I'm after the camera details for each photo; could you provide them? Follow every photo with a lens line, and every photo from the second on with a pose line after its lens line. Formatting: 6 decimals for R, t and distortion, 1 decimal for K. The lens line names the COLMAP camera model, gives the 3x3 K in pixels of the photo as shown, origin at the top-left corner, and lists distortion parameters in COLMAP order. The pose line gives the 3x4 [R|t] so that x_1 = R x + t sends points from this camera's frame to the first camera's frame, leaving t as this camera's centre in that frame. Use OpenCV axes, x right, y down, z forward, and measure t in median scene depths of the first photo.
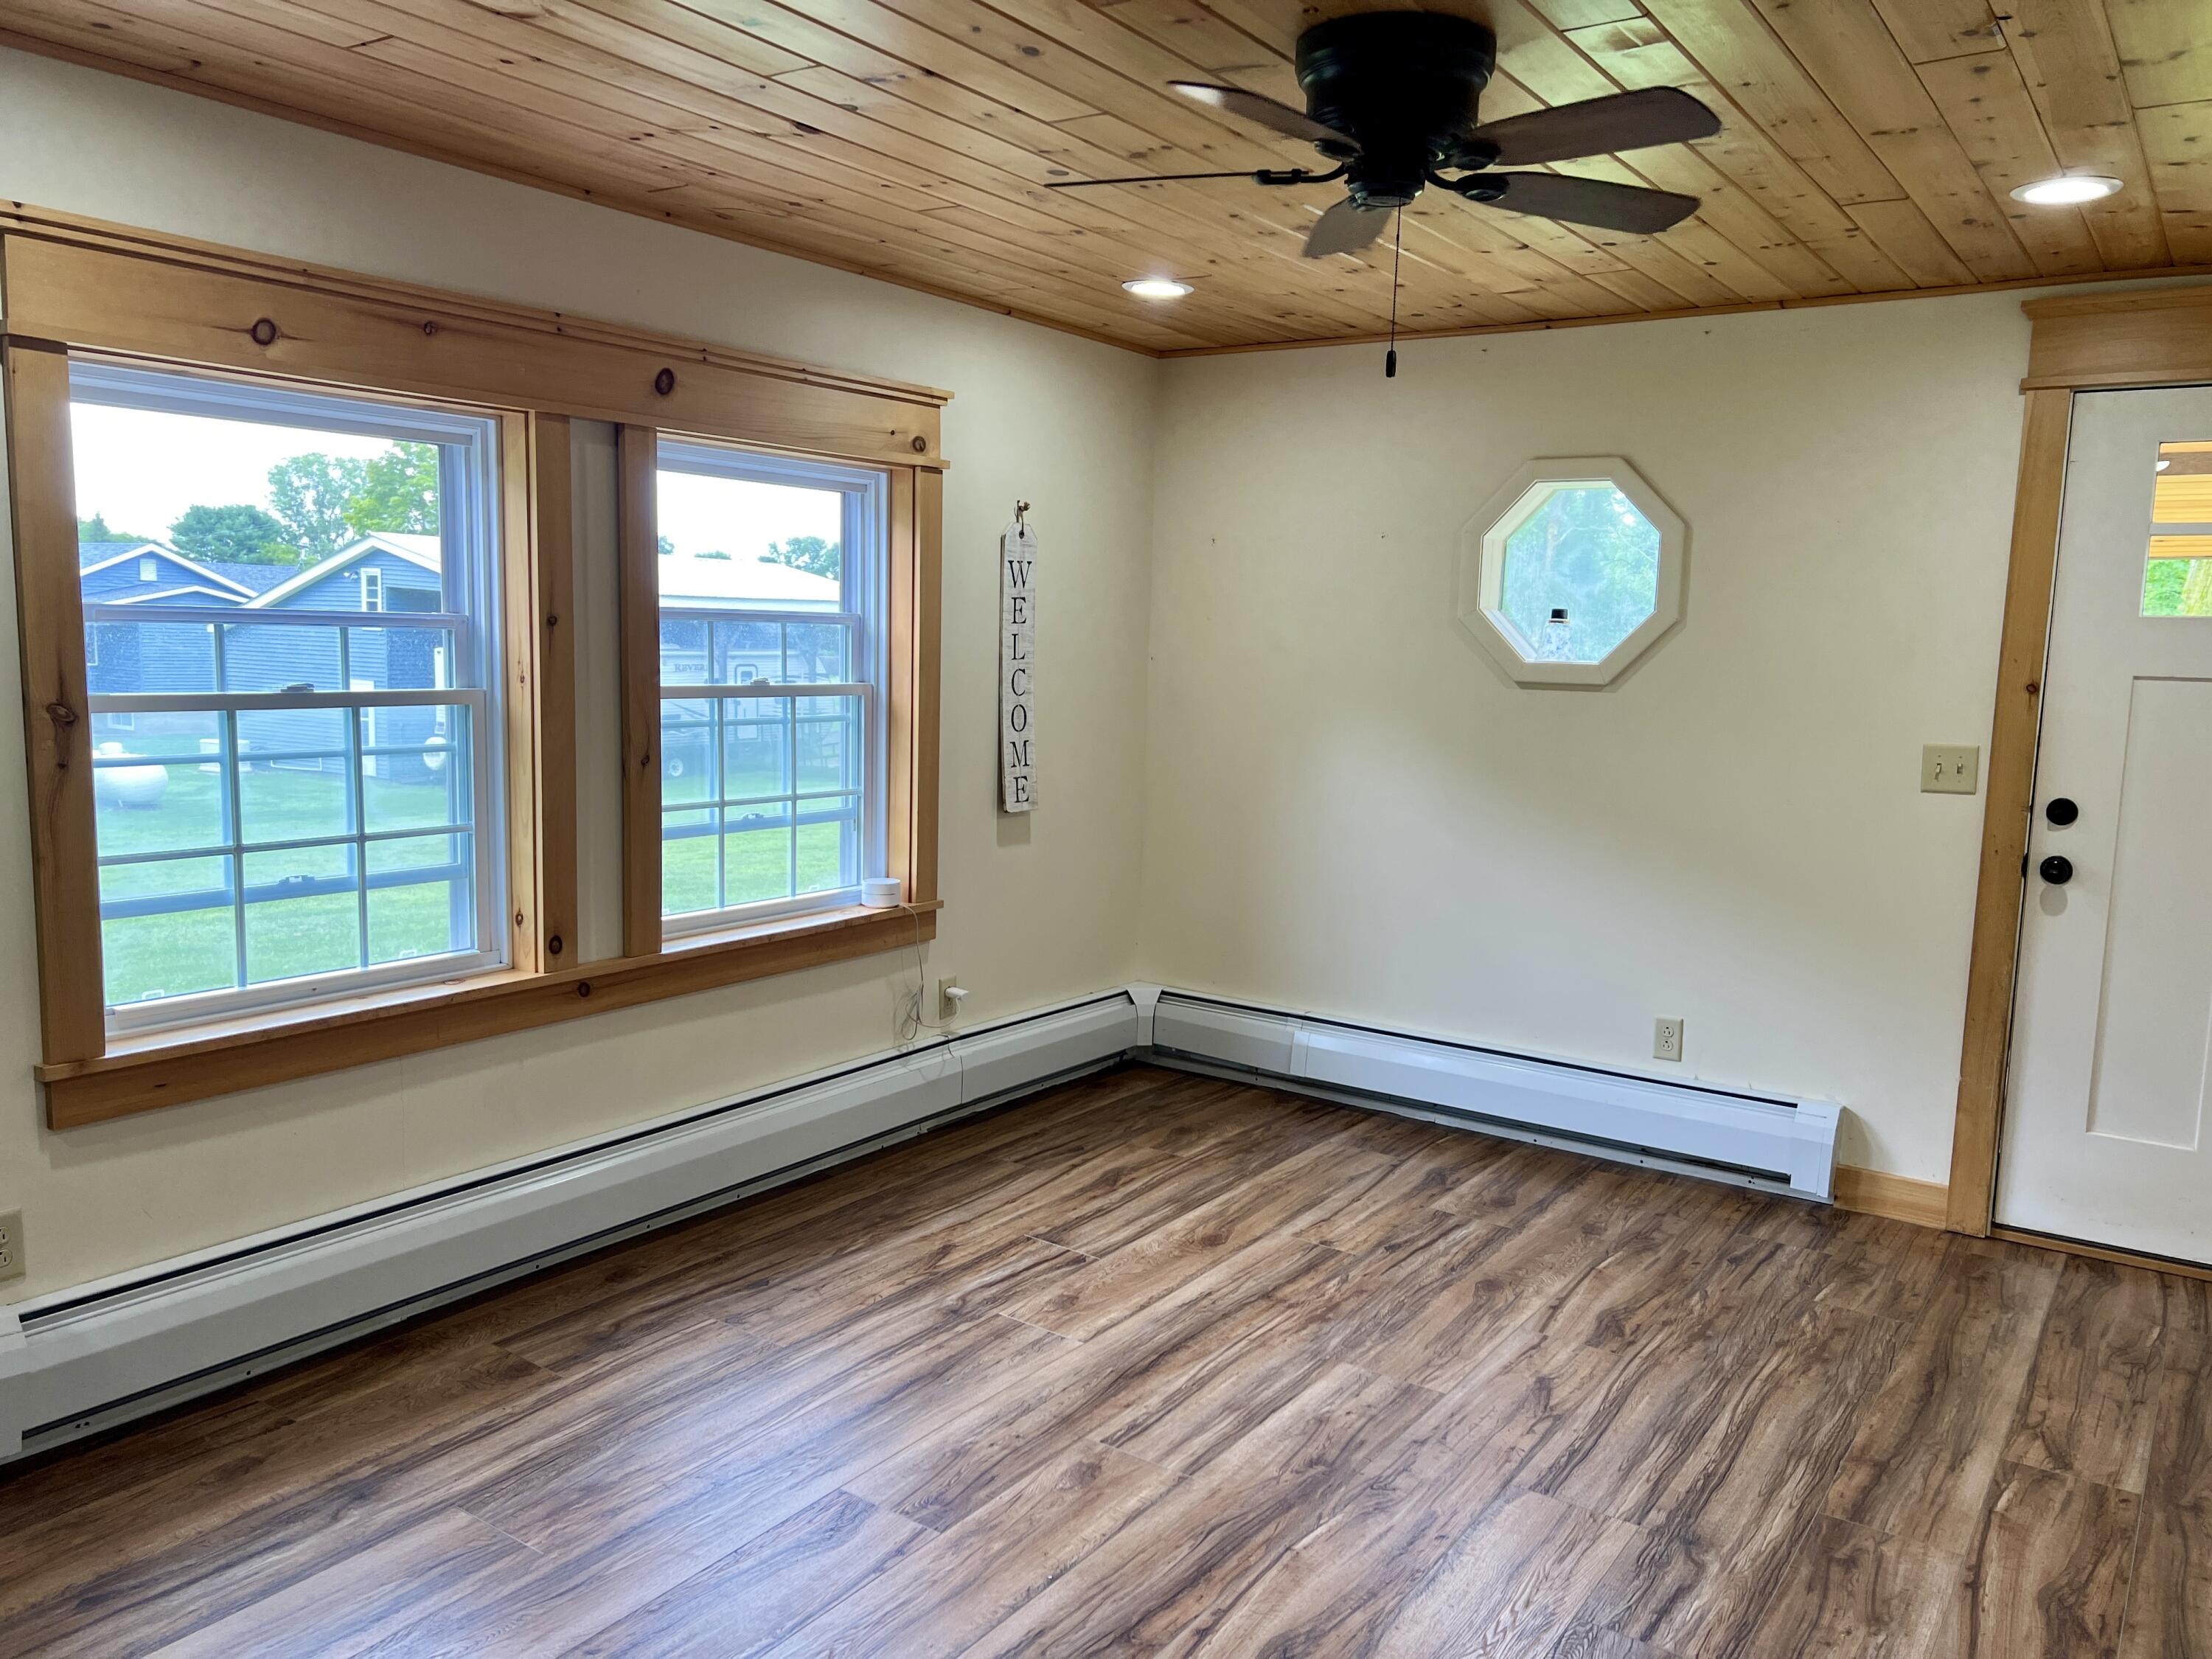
lens RADIAL K [[1673.9, 0, 1107.7], [0, 1673.9, 834.0], [0, 0, 1]] dist [-0.010357, -0.002966]
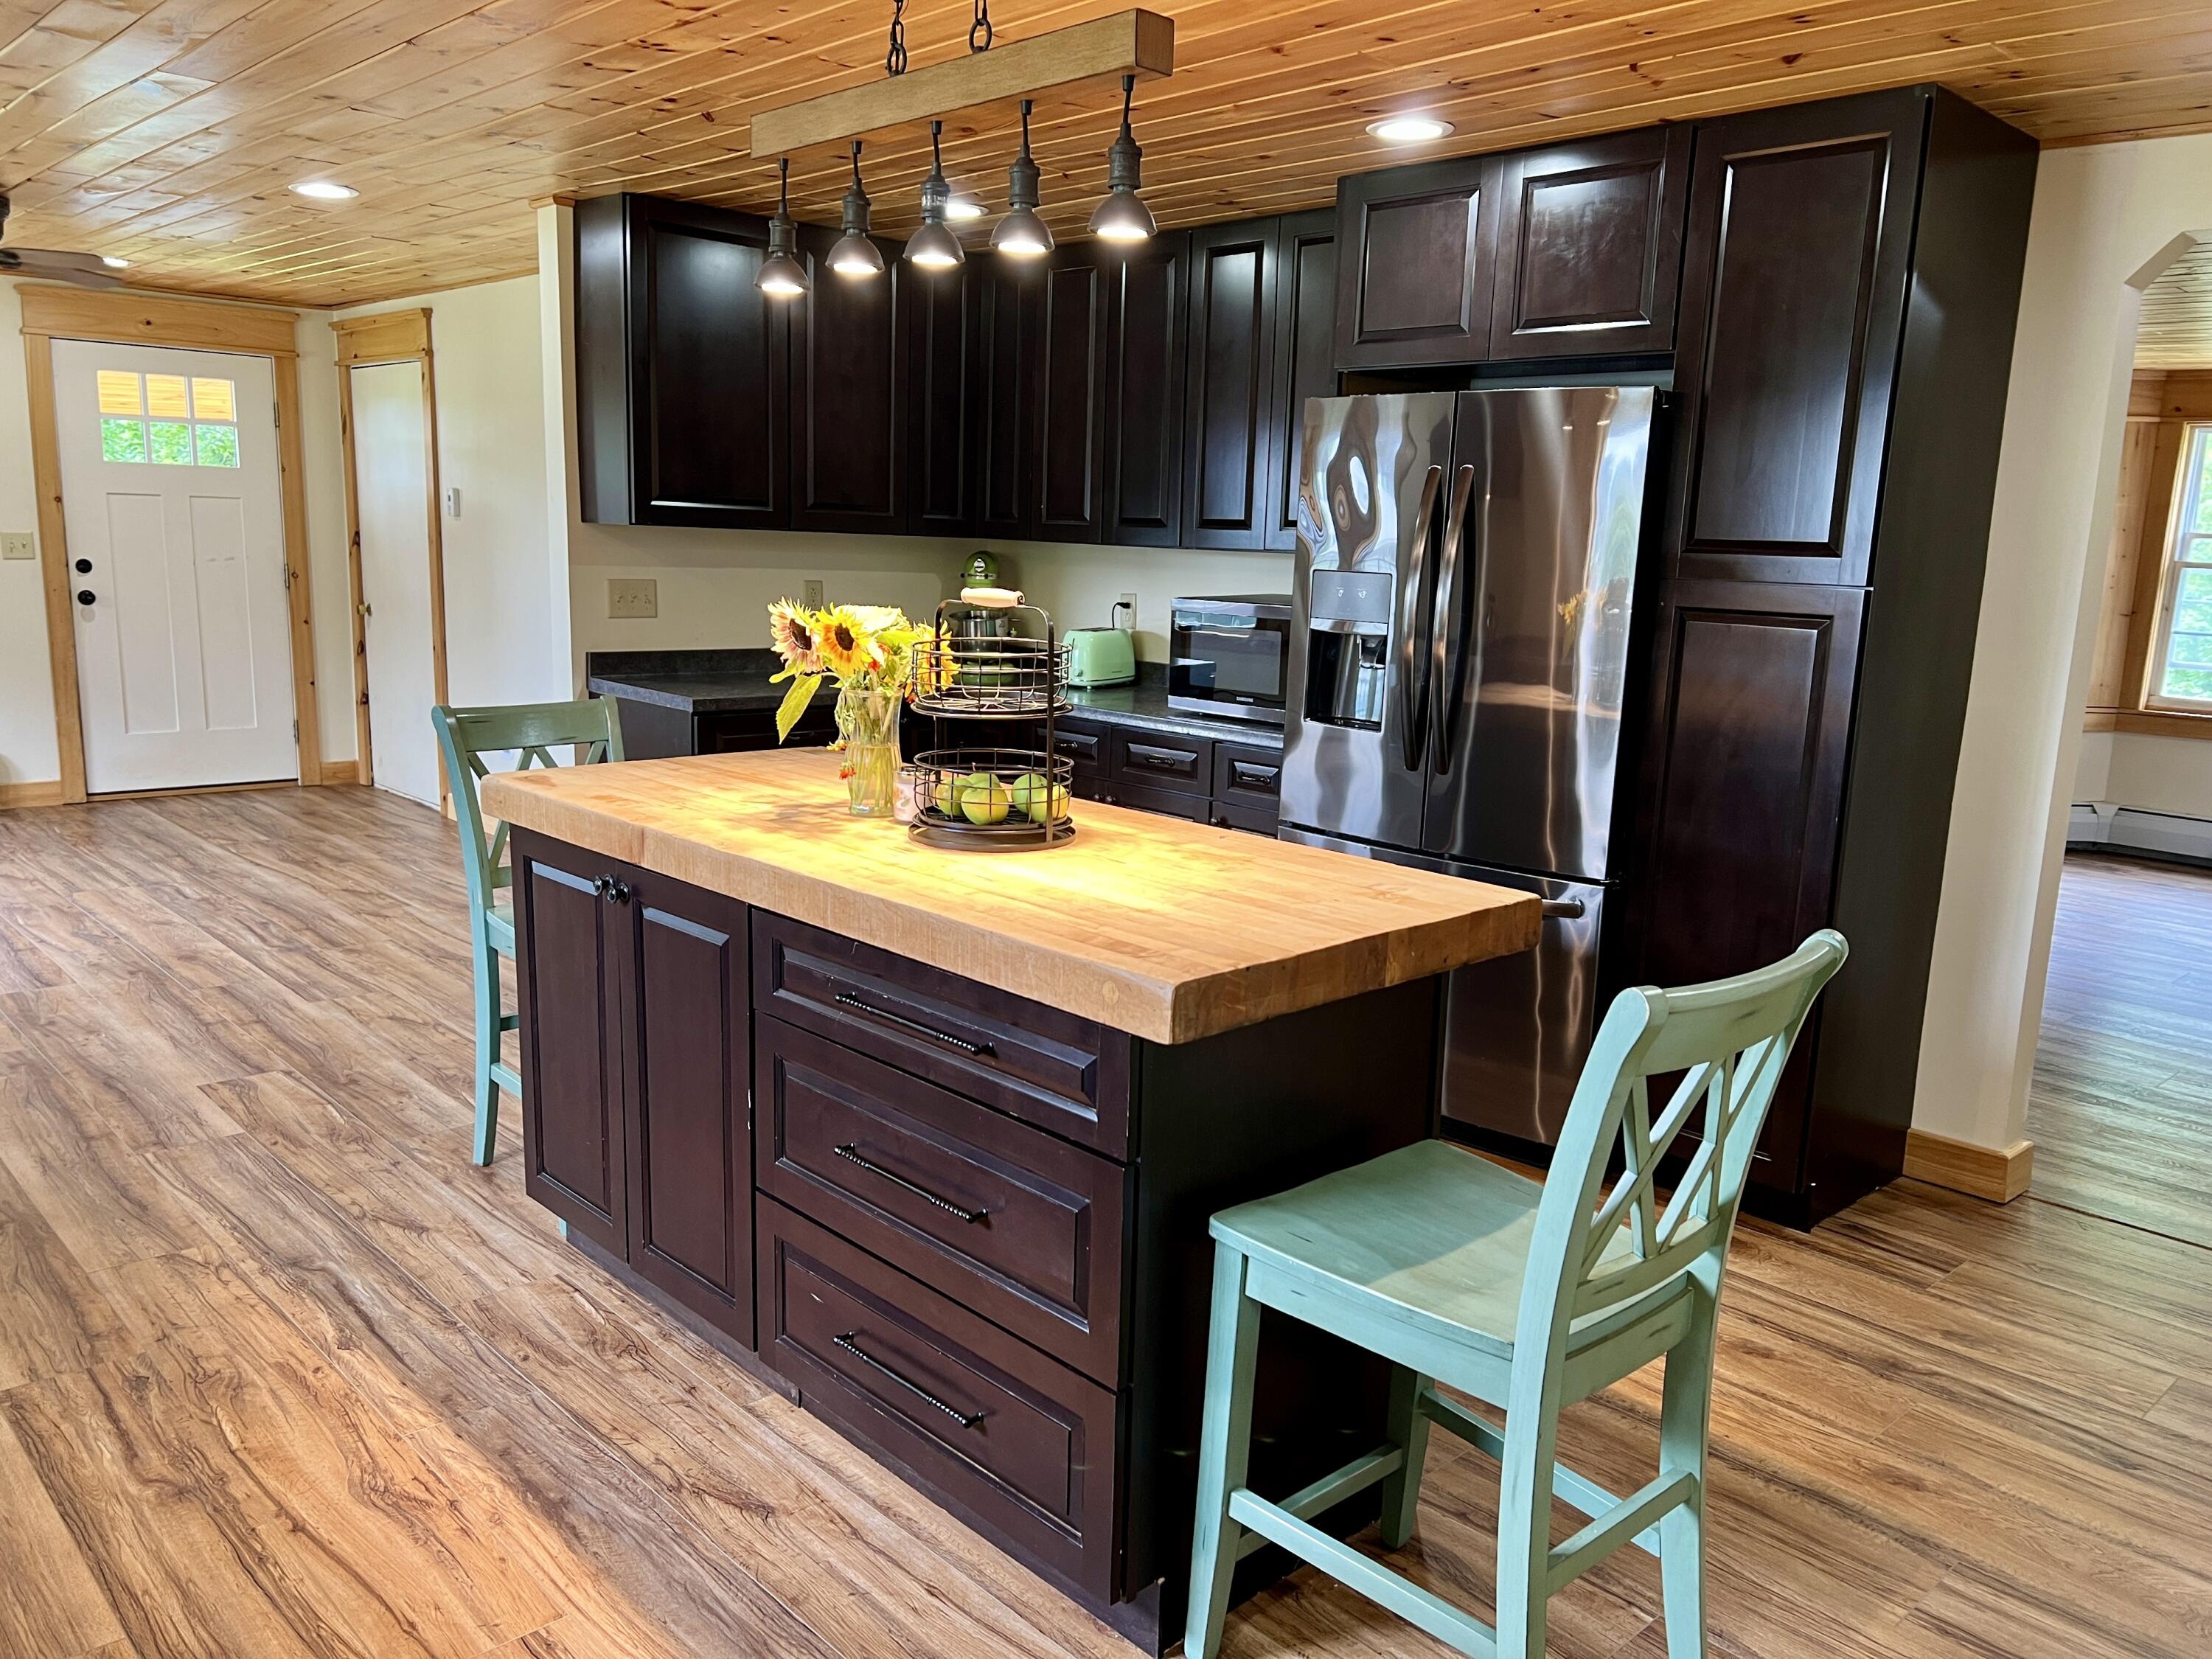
lens RADIAL K [[1673.9, 0, 1107.7], [0, 1673.9, 834.7], [0, 0, 1]] dist [-0.010357, -0.002966]
pose [[0.208033, -0.199346, 0.957592, -1.035636], [0.094666, 0.978519, 0.183137, 0.047993], [-0.973530, 0.052553, 0.222436, -0.519941]]
